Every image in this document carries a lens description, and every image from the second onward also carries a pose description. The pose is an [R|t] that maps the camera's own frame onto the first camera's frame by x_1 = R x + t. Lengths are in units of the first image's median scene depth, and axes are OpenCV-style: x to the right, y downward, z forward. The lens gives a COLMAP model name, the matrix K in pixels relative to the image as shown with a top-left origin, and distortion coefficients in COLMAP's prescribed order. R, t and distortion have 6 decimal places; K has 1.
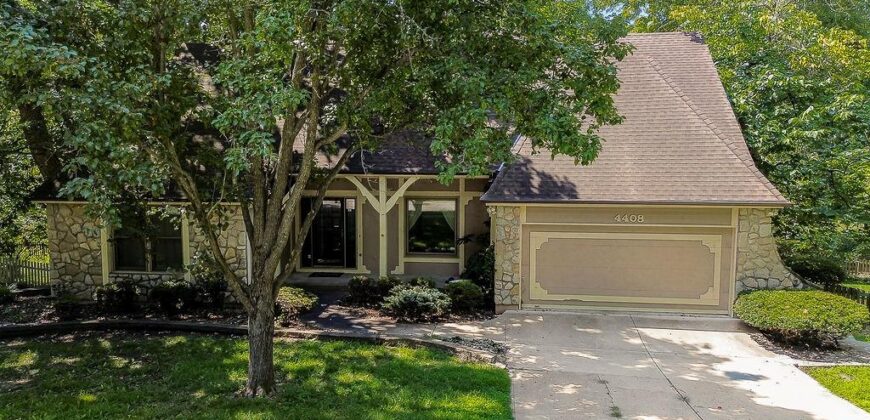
lens RADIAL K [[565.8, 0, 430.8], [0, 565.8, 210.6], [0, 0, 1]] dist [0.001230, 0.001726]
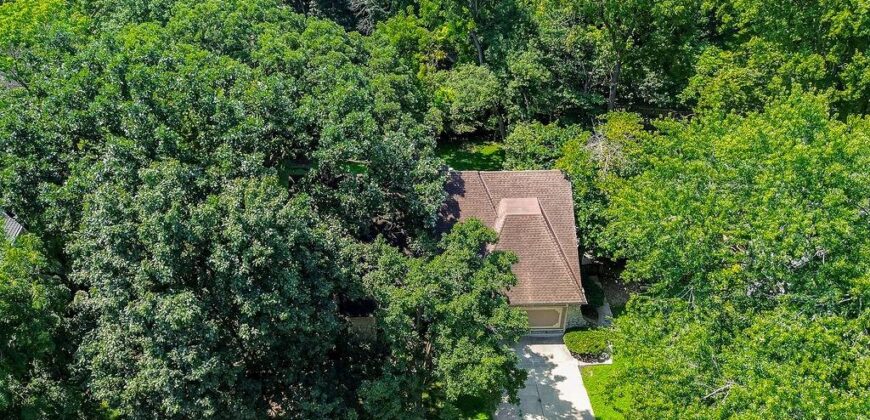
lens RADIAL K [[565.8, 0, 434.5], [0, 565.8, 211.8], [0, 0, 1]] dist [0.001230, 0.001726]
pose [[0.983686, -0.095823, 0.152248, -0.490511], [0.019794, 0.898842, 0.437826, -1.824179], [-0.178801, -0.427670, 0.886075, -1.194747]]
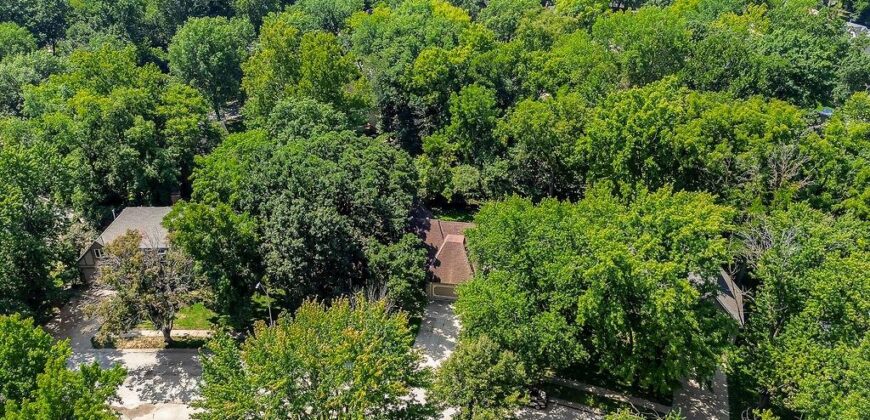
lens RADIAL K [[565.8, 0, 436.8], [0, 565.8, 209.6], [0, 0, 1]] dist [0.001230, 0.001726]
pose [[0.999647, 0.014832, -0.022031, 0.433475], [-0.007249, 0.950405, 0.310930, -2.847211], [0.025550, -0.310661, 0.950177, -4.713676]]
